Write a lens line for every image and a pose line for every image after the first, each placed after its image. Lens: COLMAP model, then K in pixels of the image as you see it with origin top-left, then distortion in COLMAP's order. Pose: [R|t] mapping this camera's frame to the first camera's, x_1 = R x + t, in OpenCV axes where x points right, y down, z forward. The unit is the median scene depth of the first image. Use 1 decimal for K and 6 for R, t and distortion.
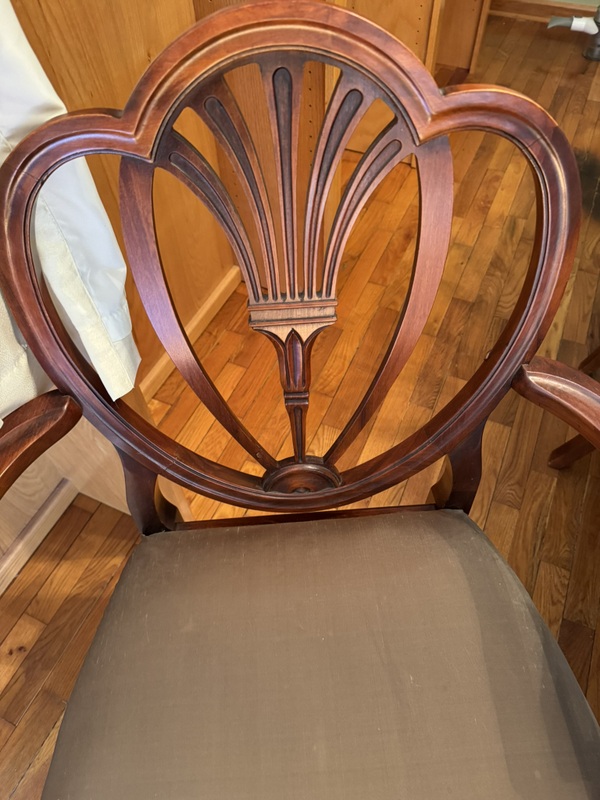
lens RADIAL K [[568.5, 0, 299.9], [0, 568.5, 400.3], [0, 0, 1]] dist [0.001142, -0.012086]
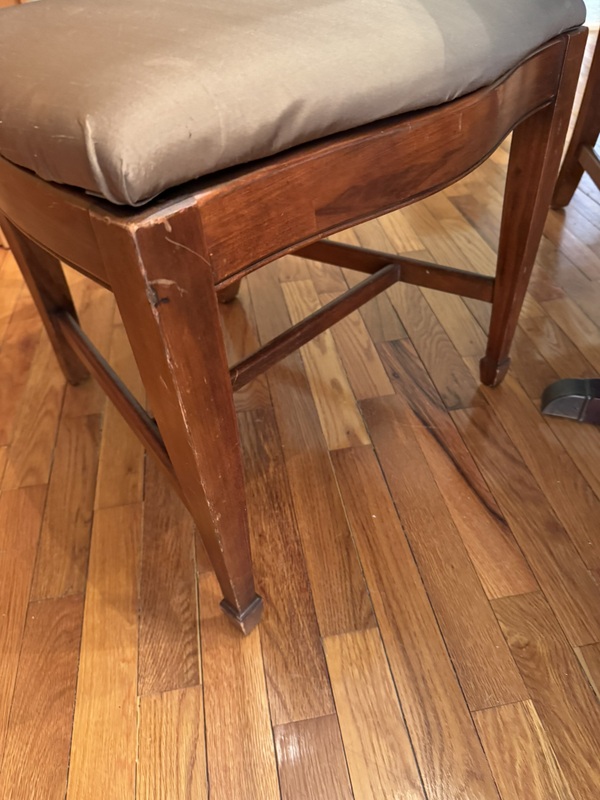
lens RADIAL K [[568.5, 0, 300.6], [0, 568.5, 395.8], [0, 0, 1]] dist [0.001142, -0.012086]
pose [[0.827584, -0.385466, 0.408069, 0.282486], [0.463203, 0.879581, -0.108538, -0.114708], [-0.317092, 0.278843, 0.906476, 0.758074]]
